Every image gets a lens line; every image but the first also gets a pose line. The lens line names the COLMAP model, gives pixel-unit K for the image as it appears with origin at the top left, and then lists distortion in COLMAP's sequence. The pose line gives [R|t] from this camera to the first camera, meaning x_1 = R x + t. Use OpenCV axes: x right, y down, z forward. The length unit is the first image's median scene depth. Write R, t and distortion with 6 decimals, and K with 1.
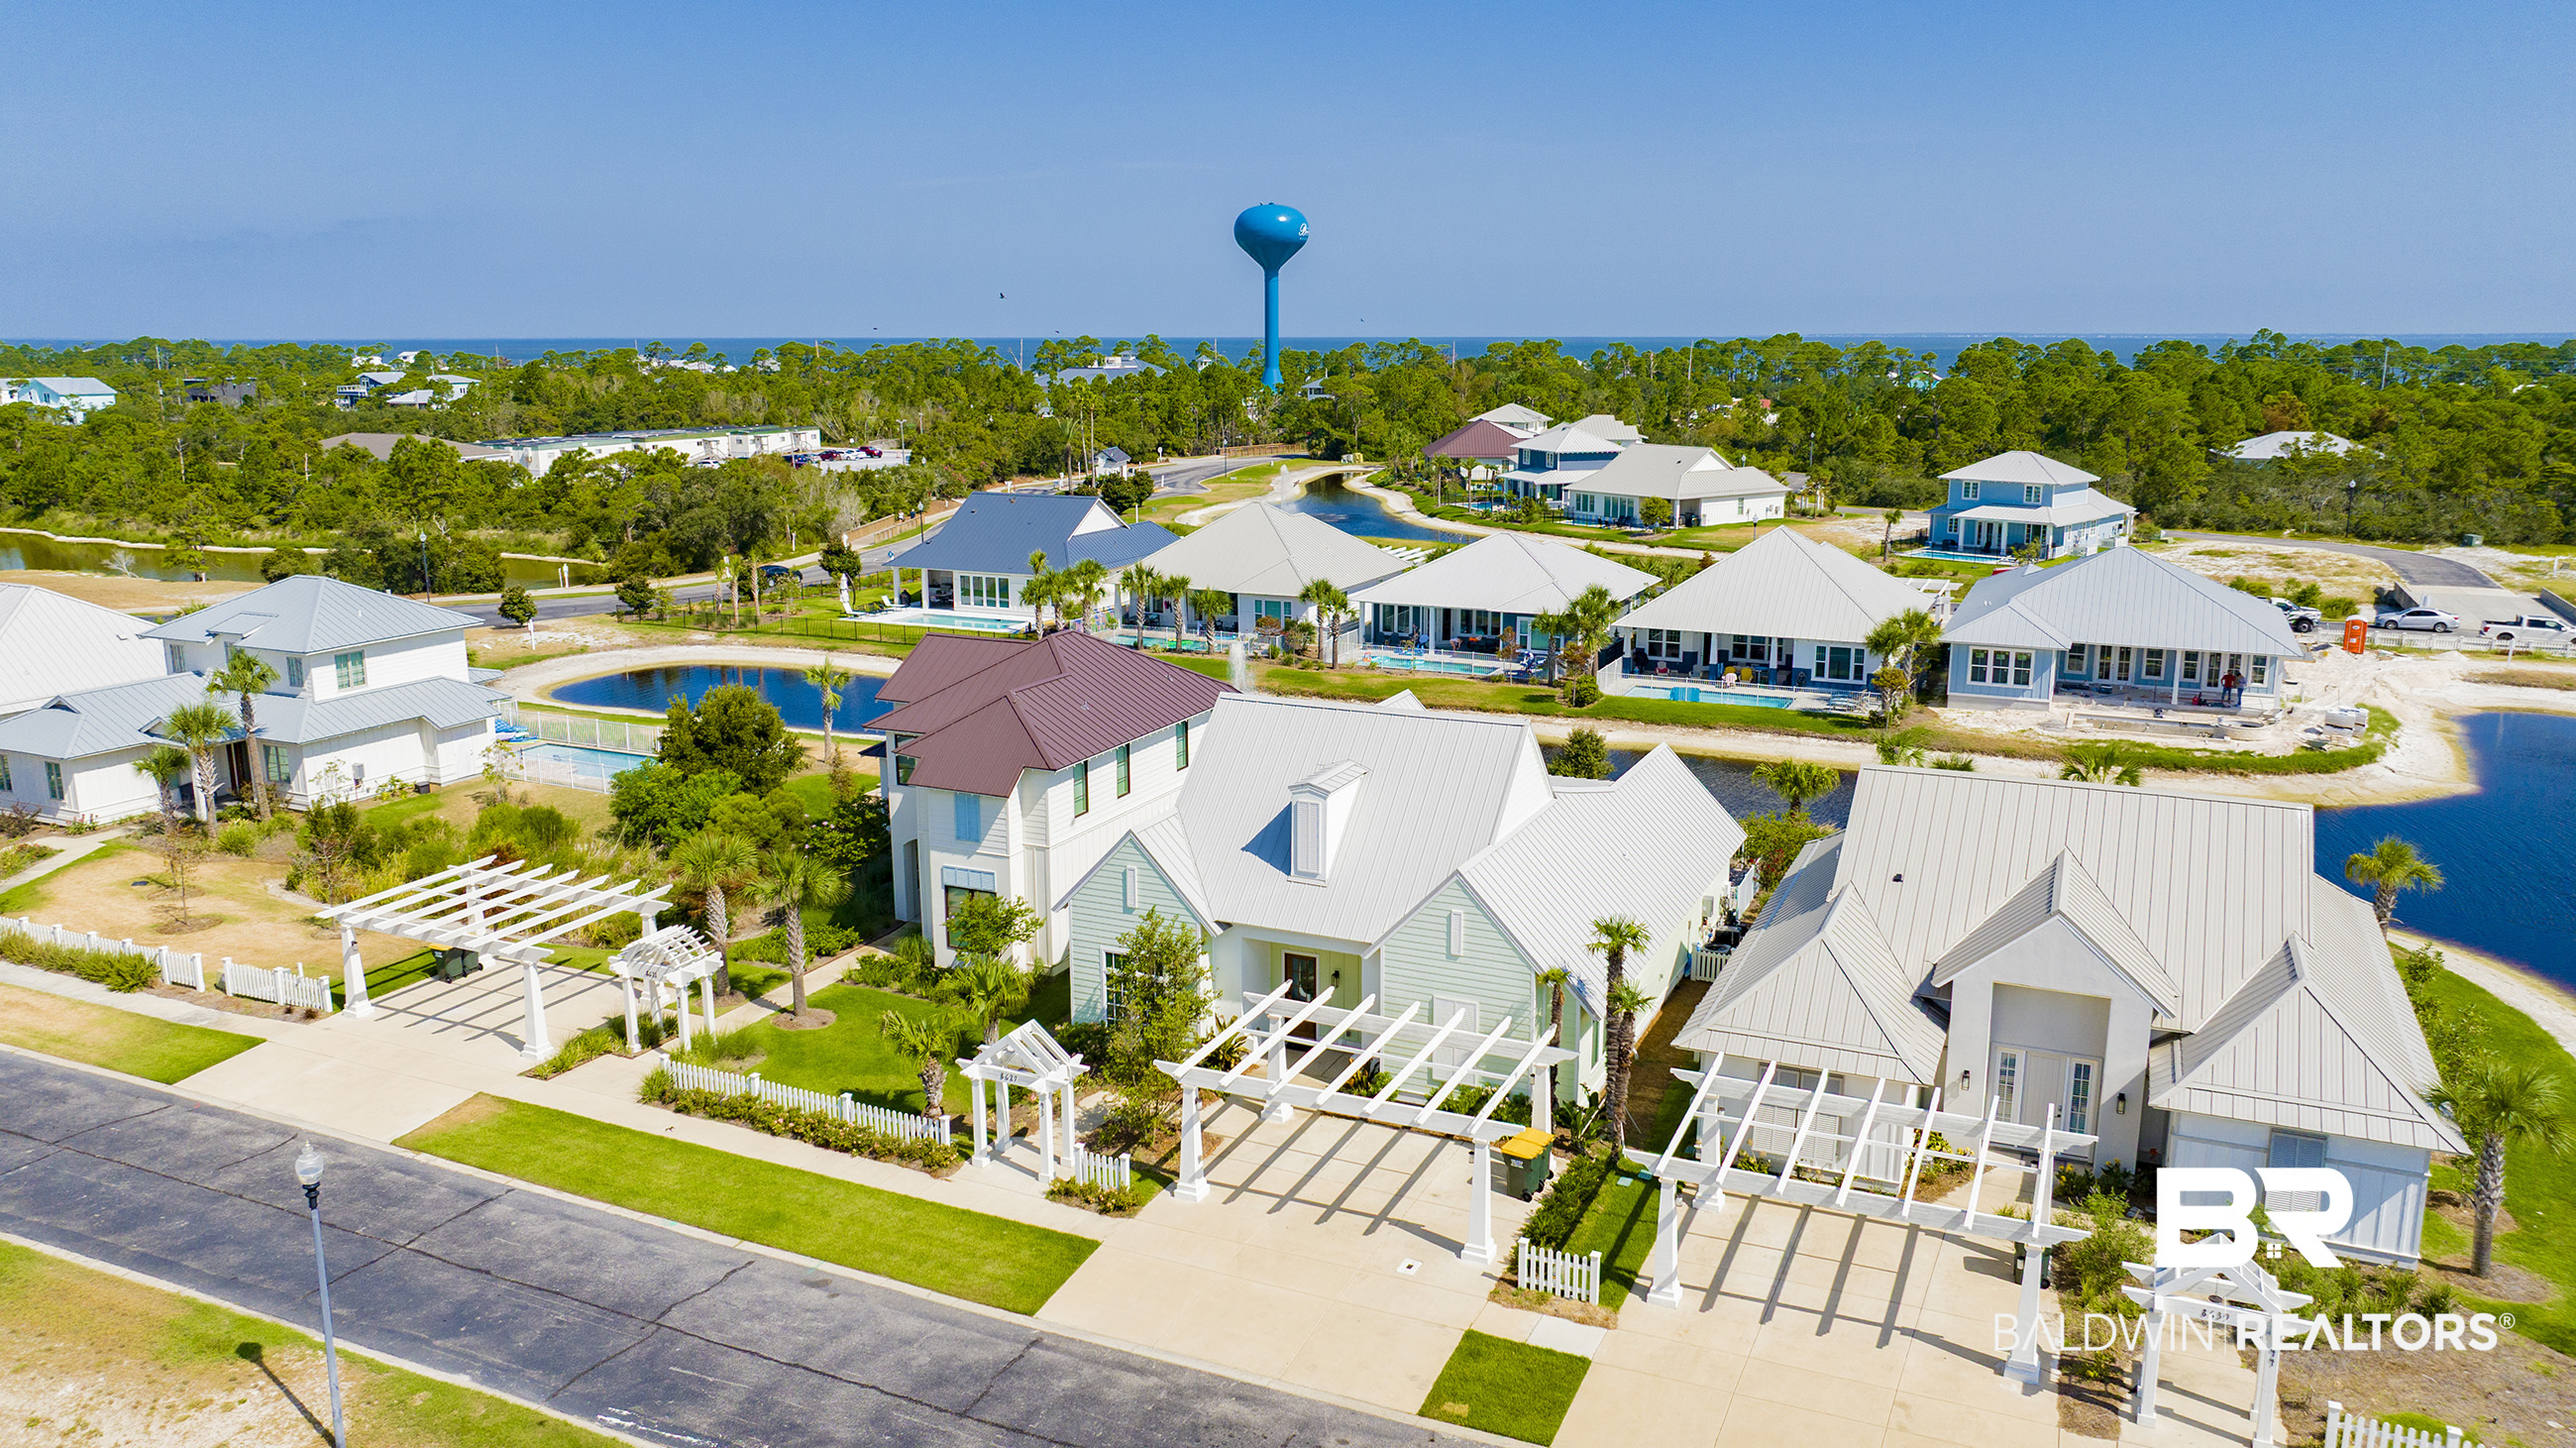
lens RADIAL K [[1810.4, 0, 1308.0], [0, 1810.4, 711.6], [0, 0, 1]] dist [-0.035078, 0.027918]
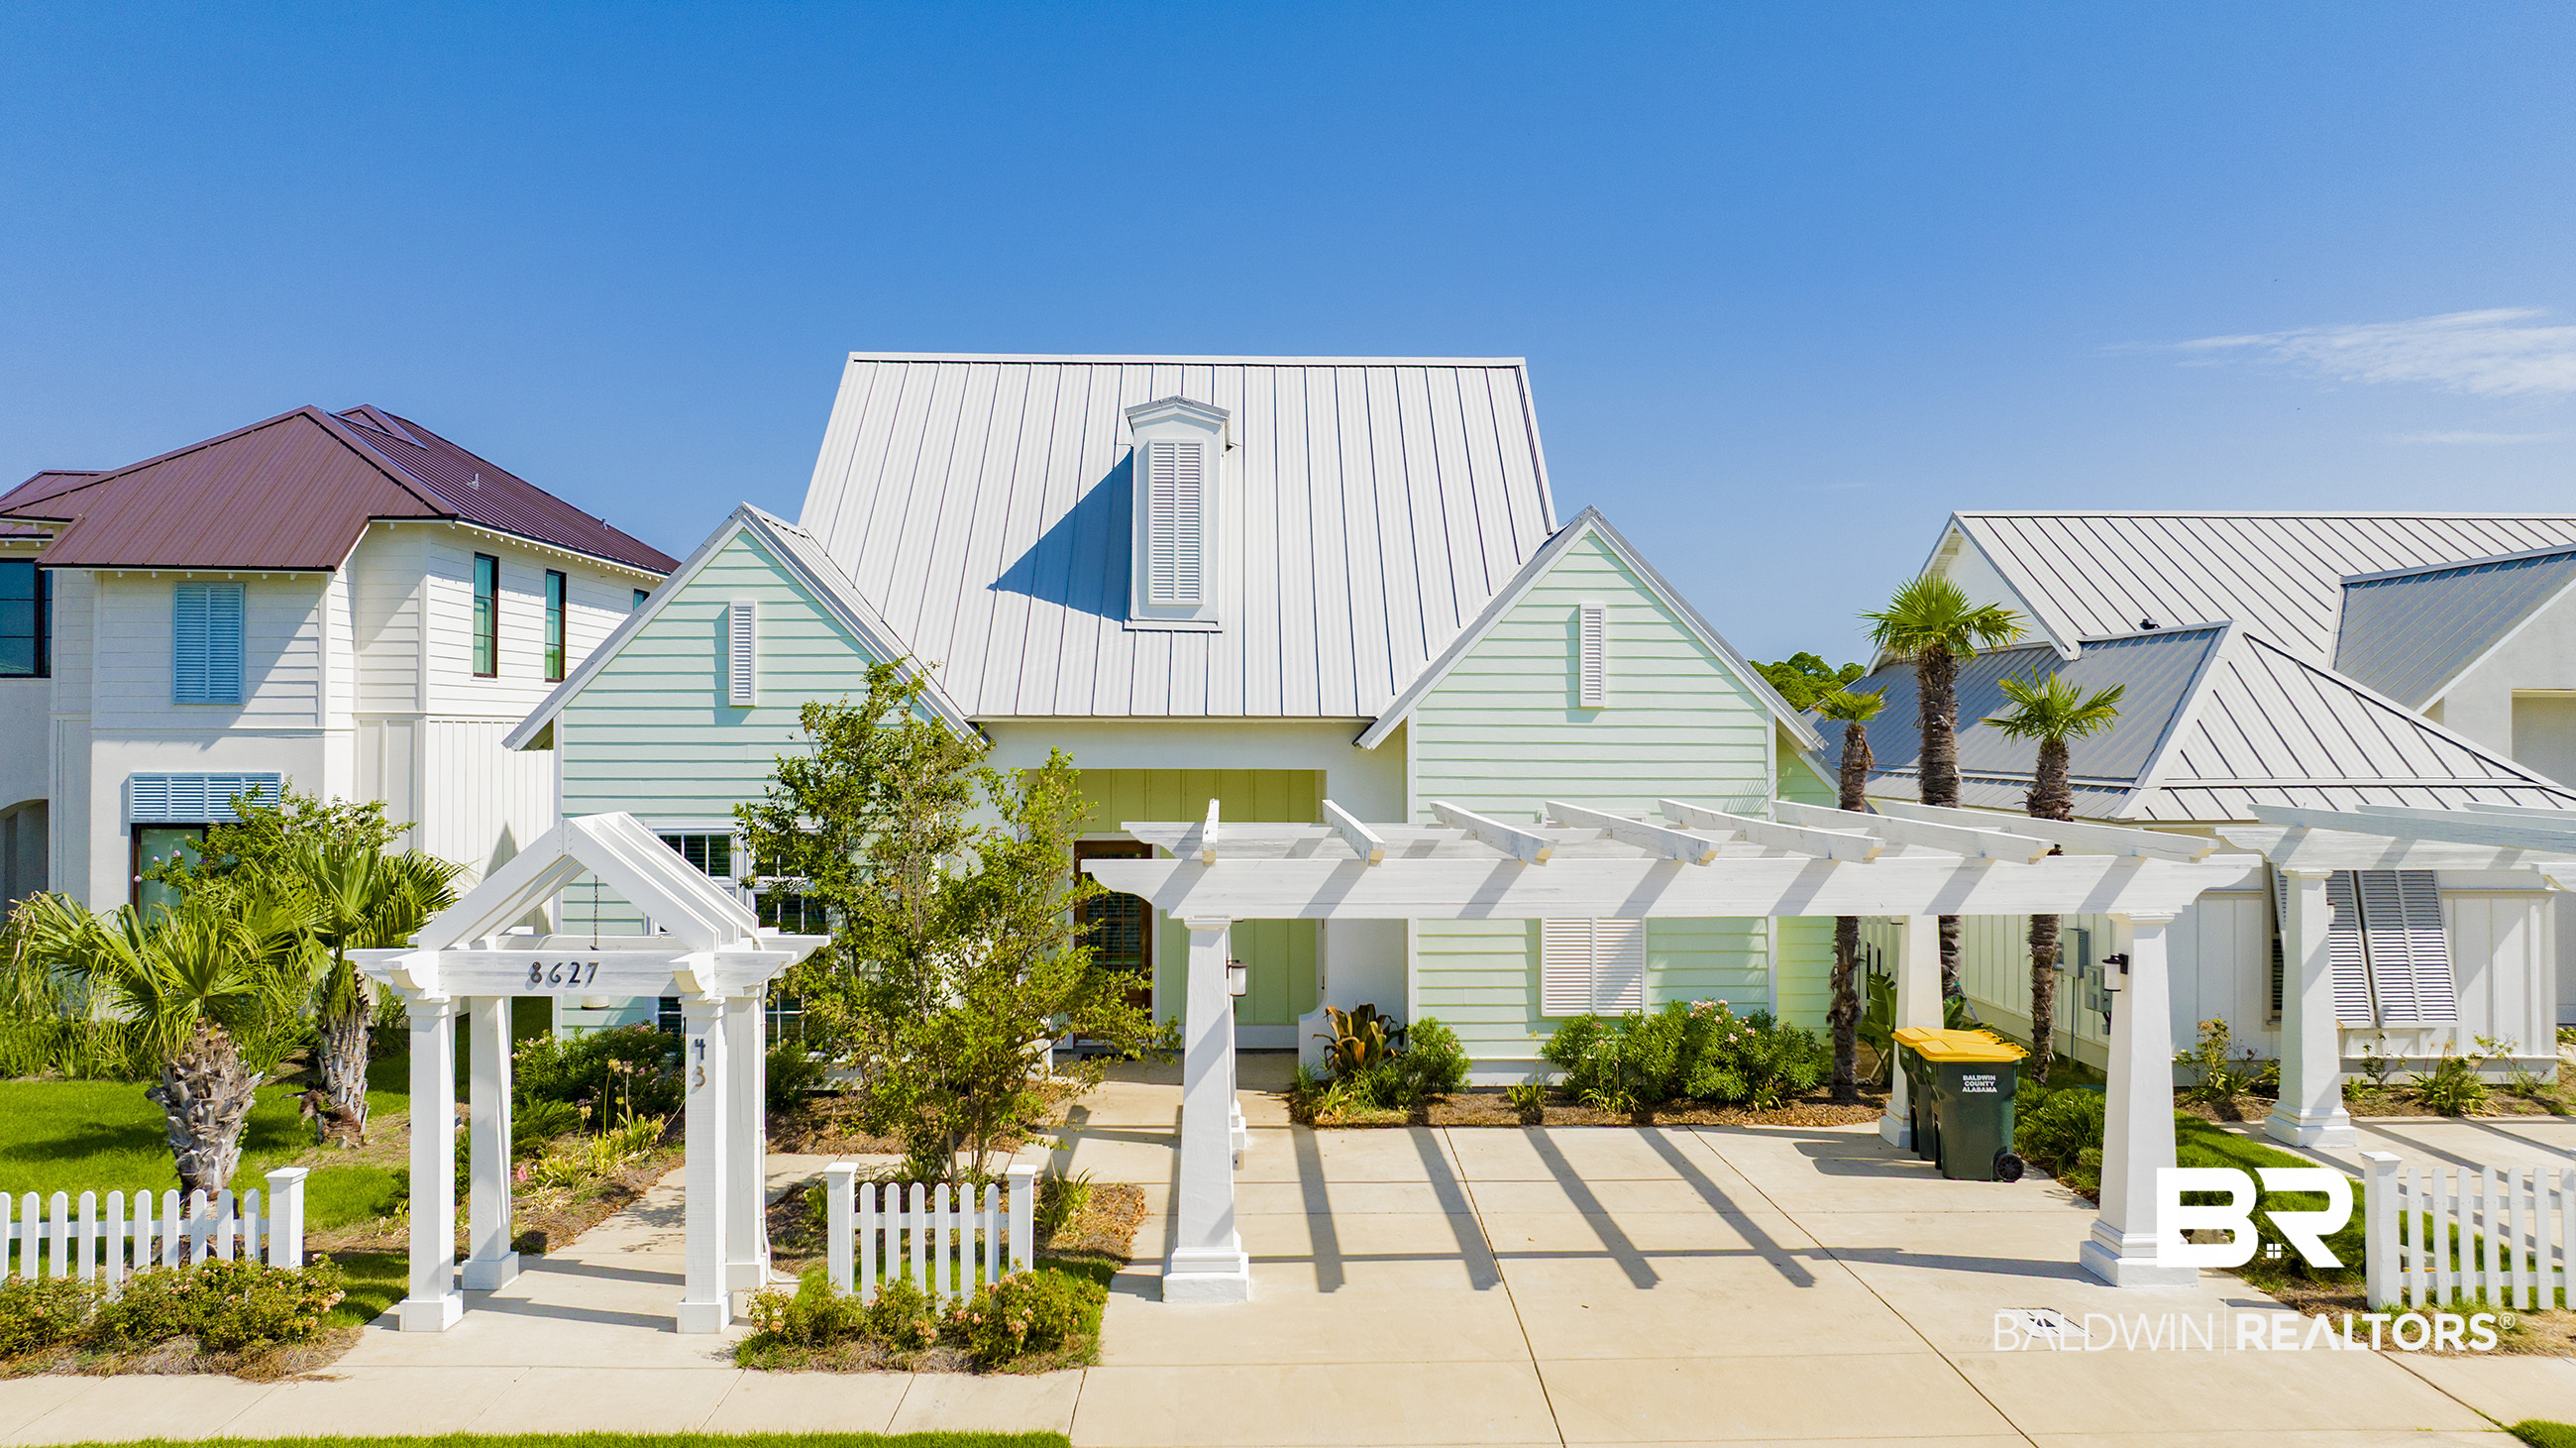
lens RADIAL K [[1810.4, 0, 1308.0], [0, 1810.4, 711.6], [0, 0, 1]] dist [-0.035078, 0.027918]
pose [[0.894461, 0.009347, 0.447047, -0.107250], [0.086533, 0.977263, -0.193571, 0.129369], [-0.438692, 0.211826, 0.873315, 0.387756]]
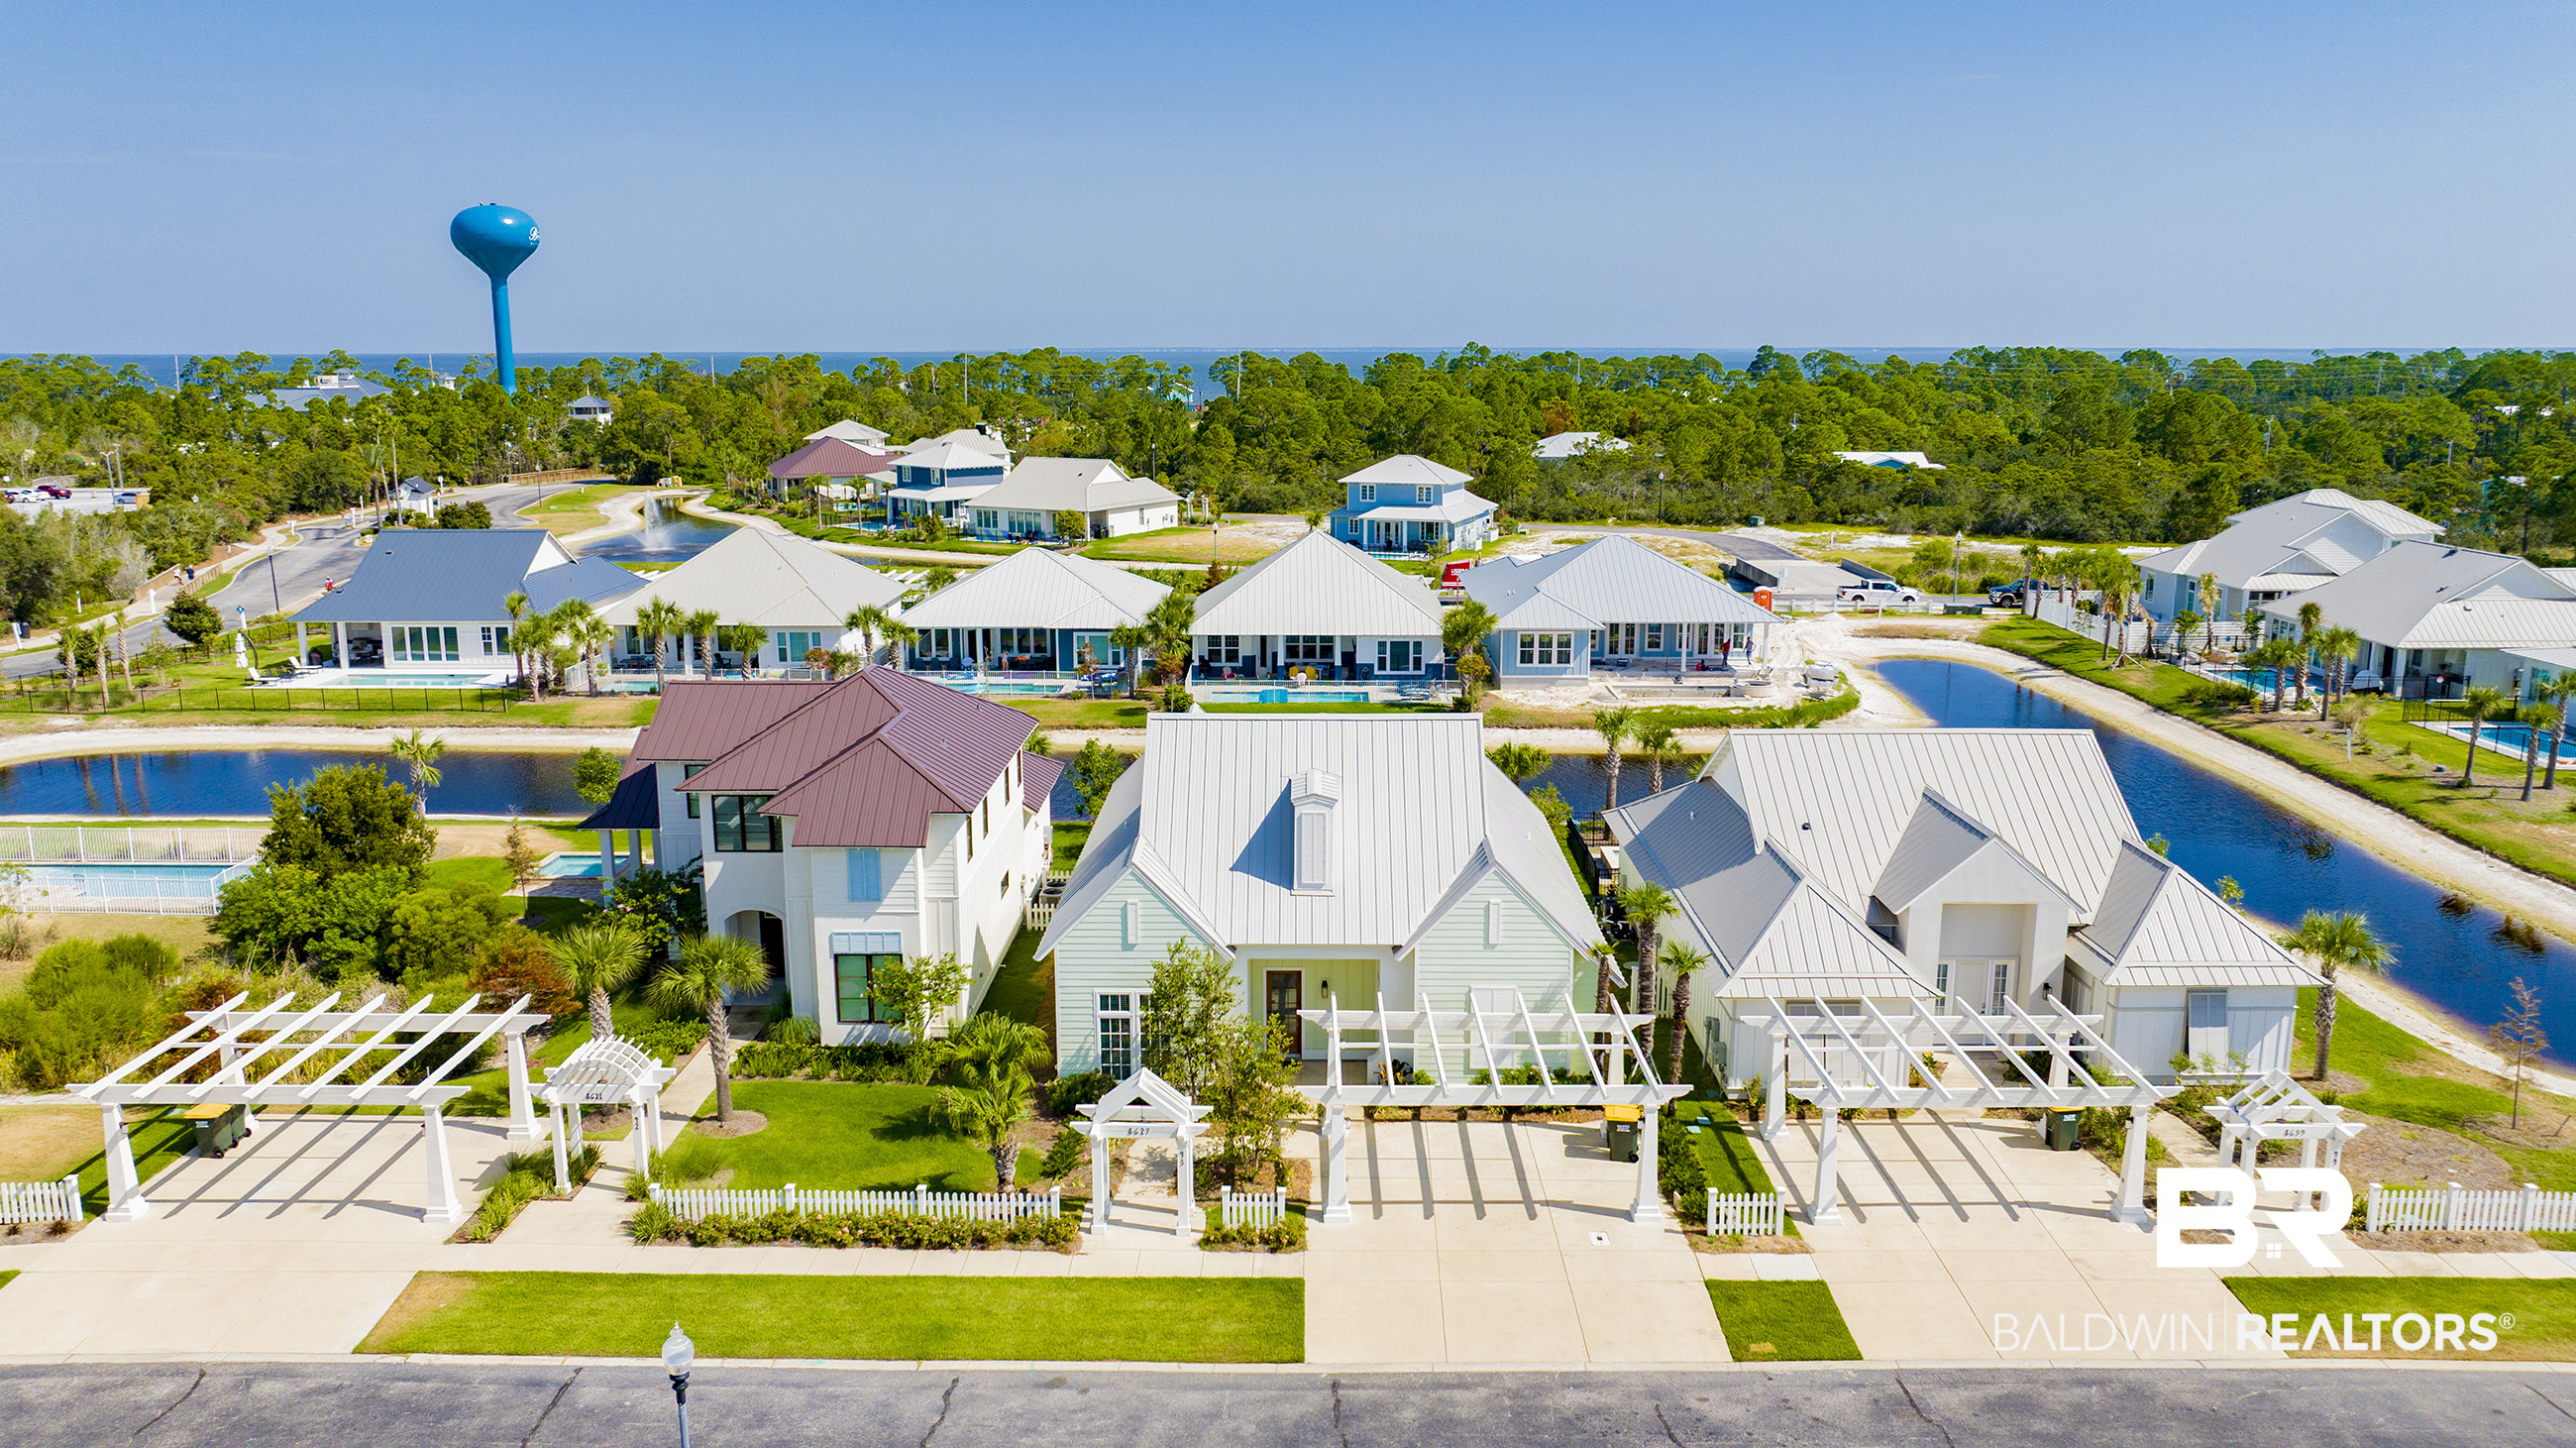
lens RADIAL K [[1842.8, 0, 1300.6], [0, 1842.8, 690.9], [0, 0, 1]] dist [-0.017159, 0.004183]
pose [[0.912174, -0.074021, 0.403063, -0.260161], [0.083034, 0.996535, -0.004904, -0.008025], [-0.401303, 0.037941, 0.915159, 0.045623]]
